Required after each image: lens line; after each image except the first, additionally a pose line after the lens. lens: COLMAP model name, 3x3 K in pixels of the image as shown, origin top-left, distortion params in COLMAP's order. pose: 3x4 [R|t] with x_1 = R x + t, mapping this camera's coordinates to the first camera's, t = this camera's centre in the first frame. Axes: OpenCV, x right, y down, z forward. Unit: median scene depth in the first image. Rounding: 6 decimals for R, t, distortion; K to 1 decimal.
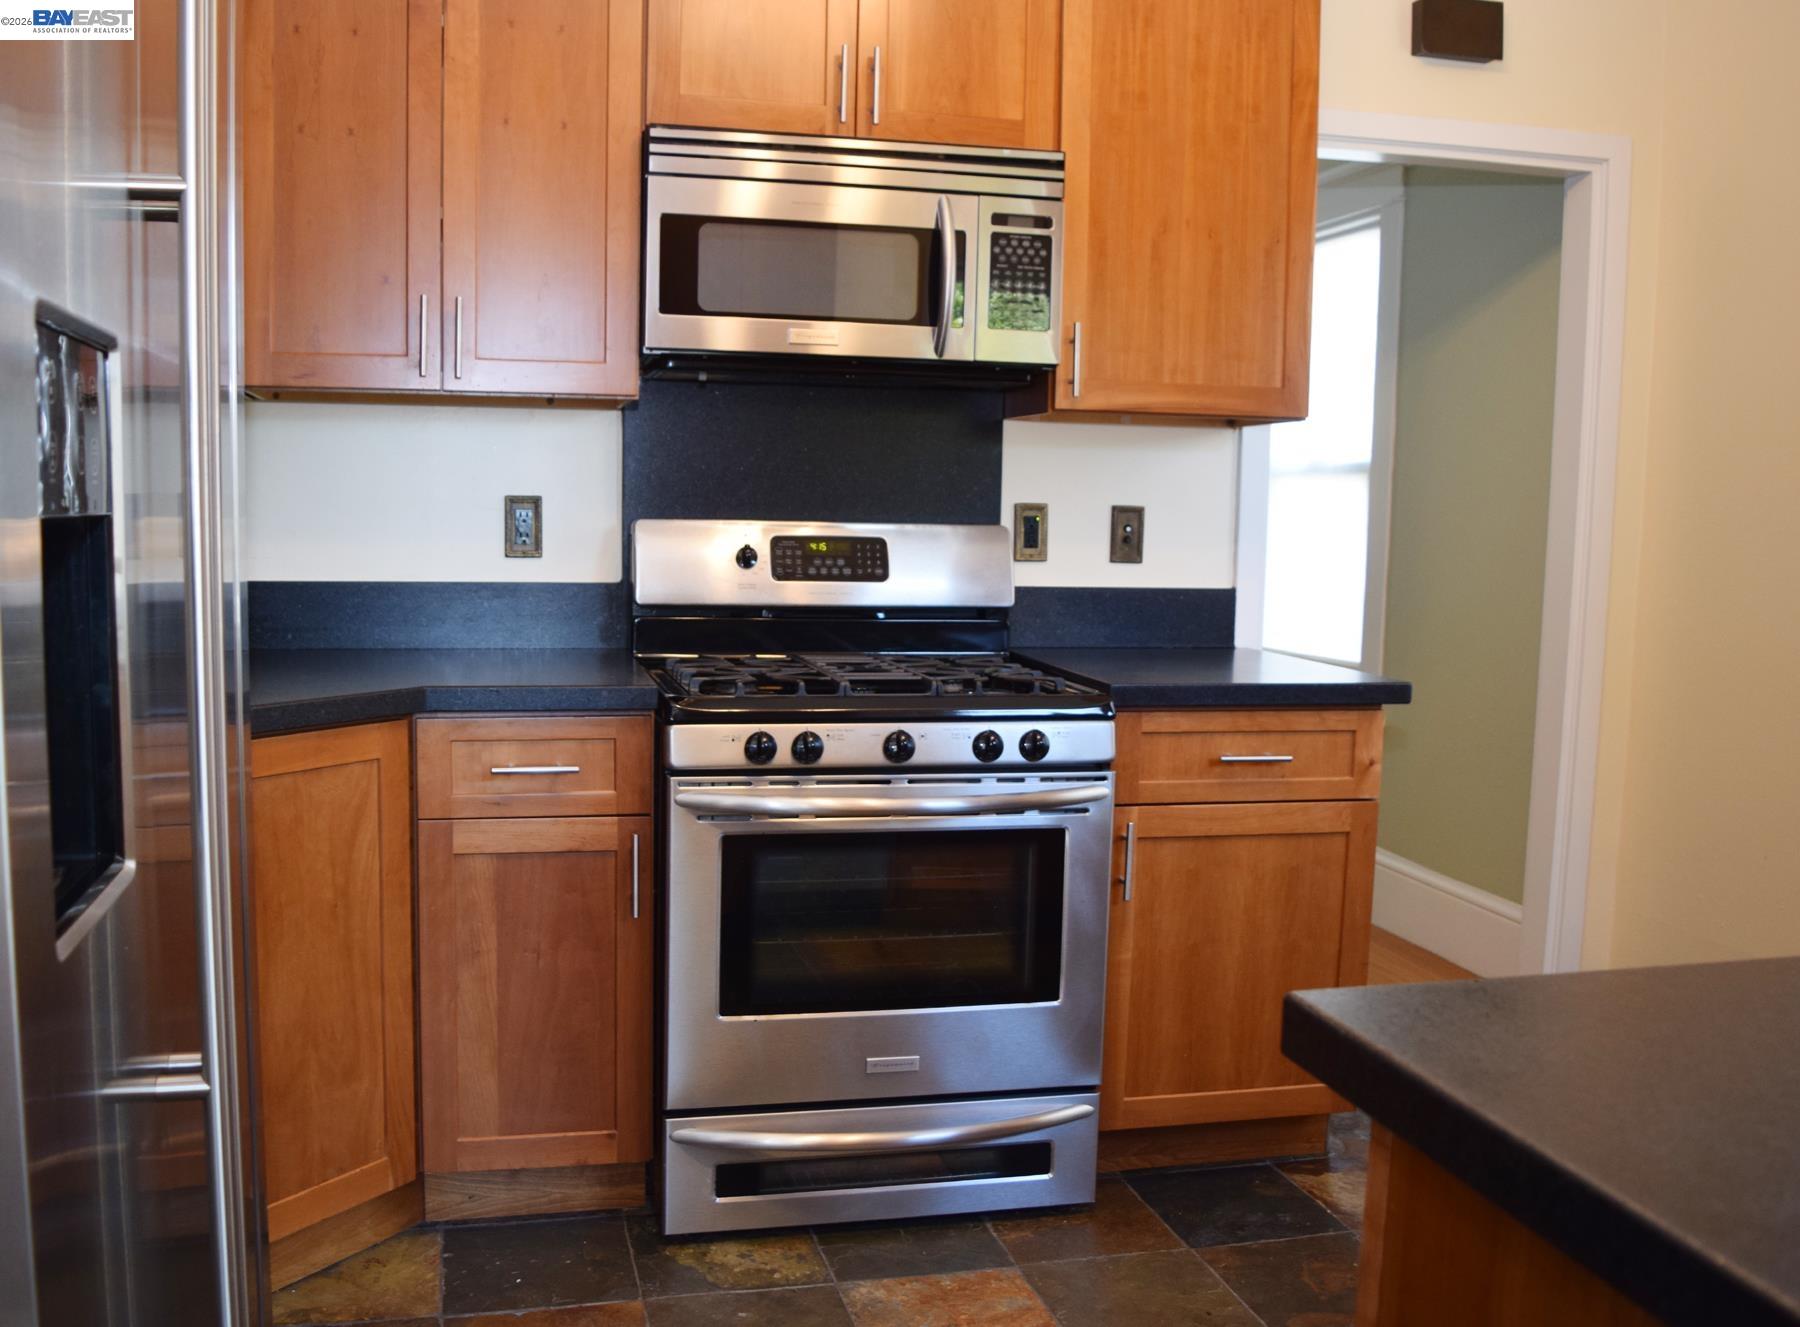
lens RADIAL K [[1526.5, 0, 900.0], [0, 1526.5, 663.5], [0, 0, 1]] dist [-0.044587, -0.008952]
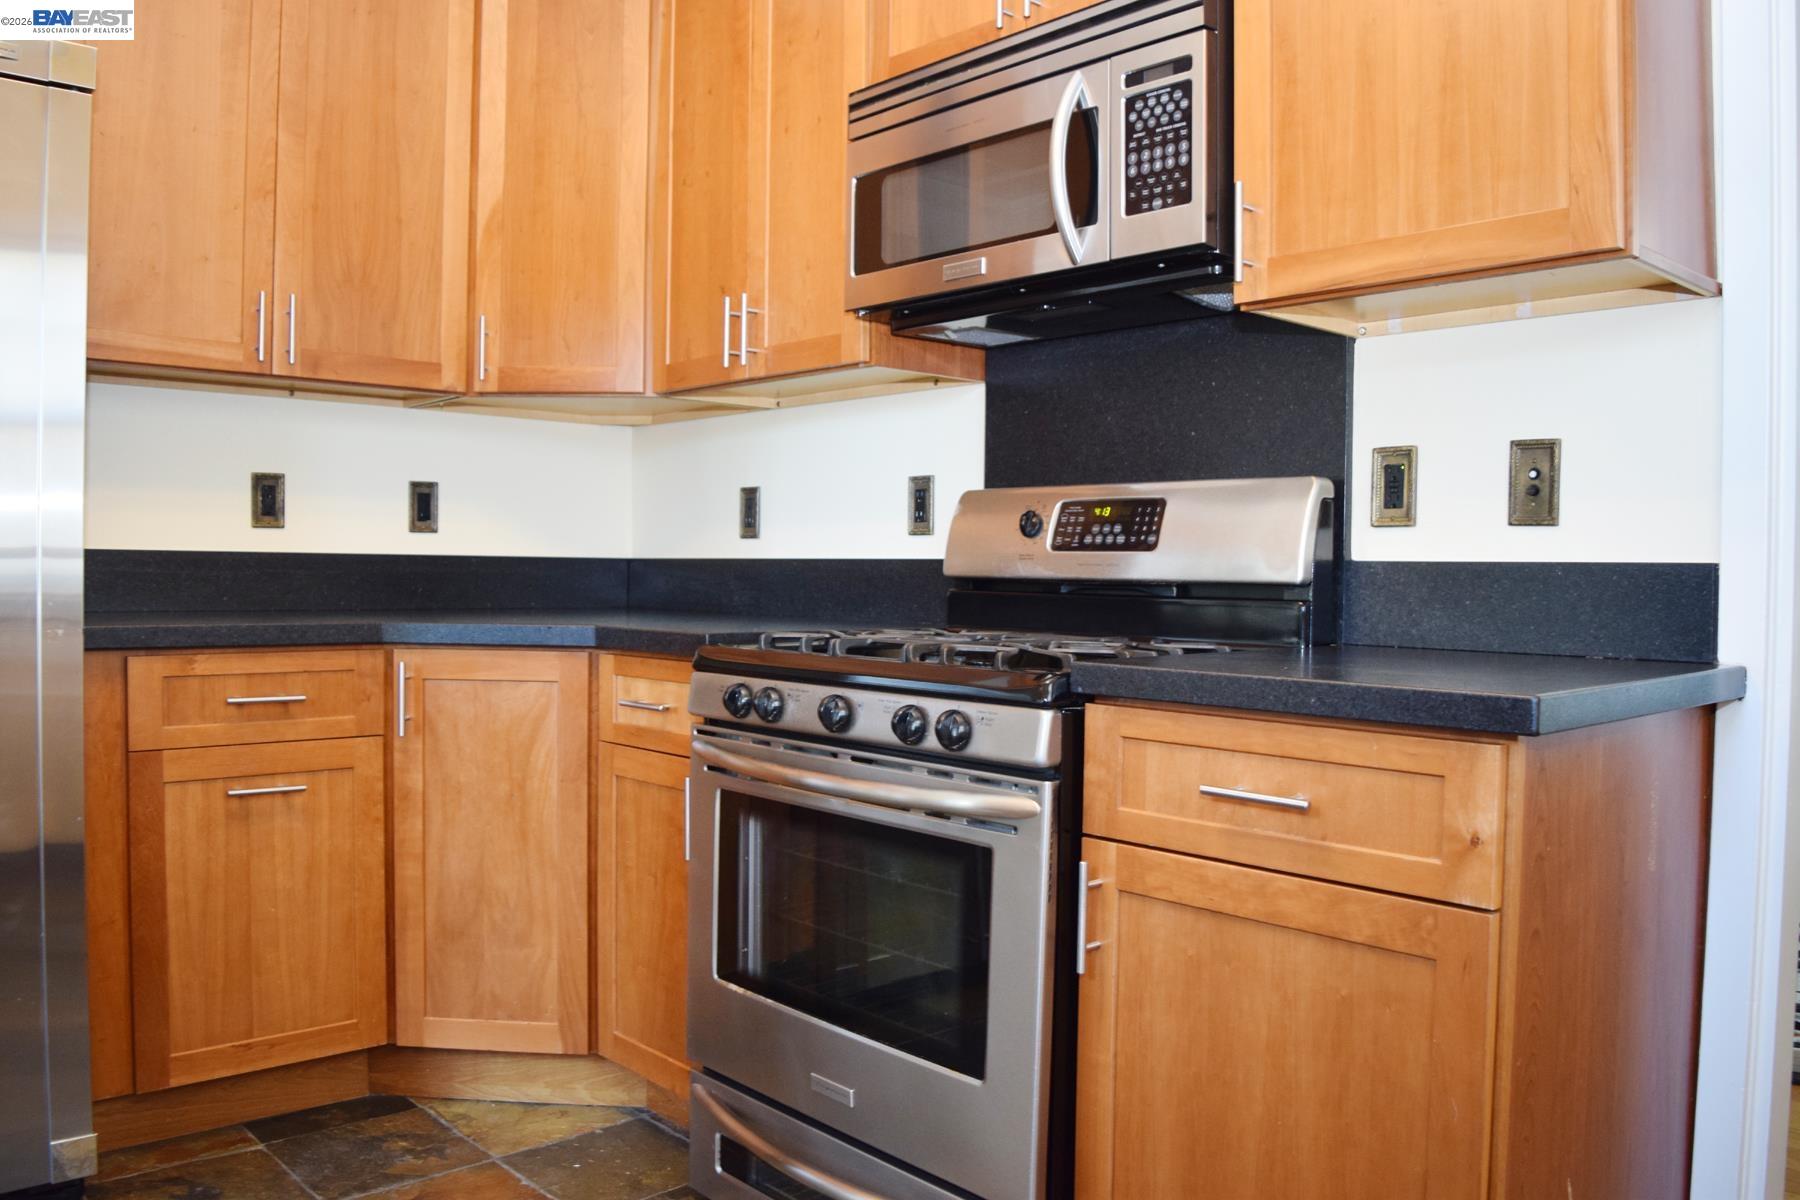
lens RADIAL K [[1427.5, 0, 900.0], [0, 1427.5, 600.0], [0, 0, 1]] dist [-0.085155, 0.048398]
pose [[0.498241, 0.005309, -0.867022, 0.637223], [-0.088844, 0.995030, -0.044962, 0.020460], [0.862475, 0.099432, 0.496237, 0.557076]]
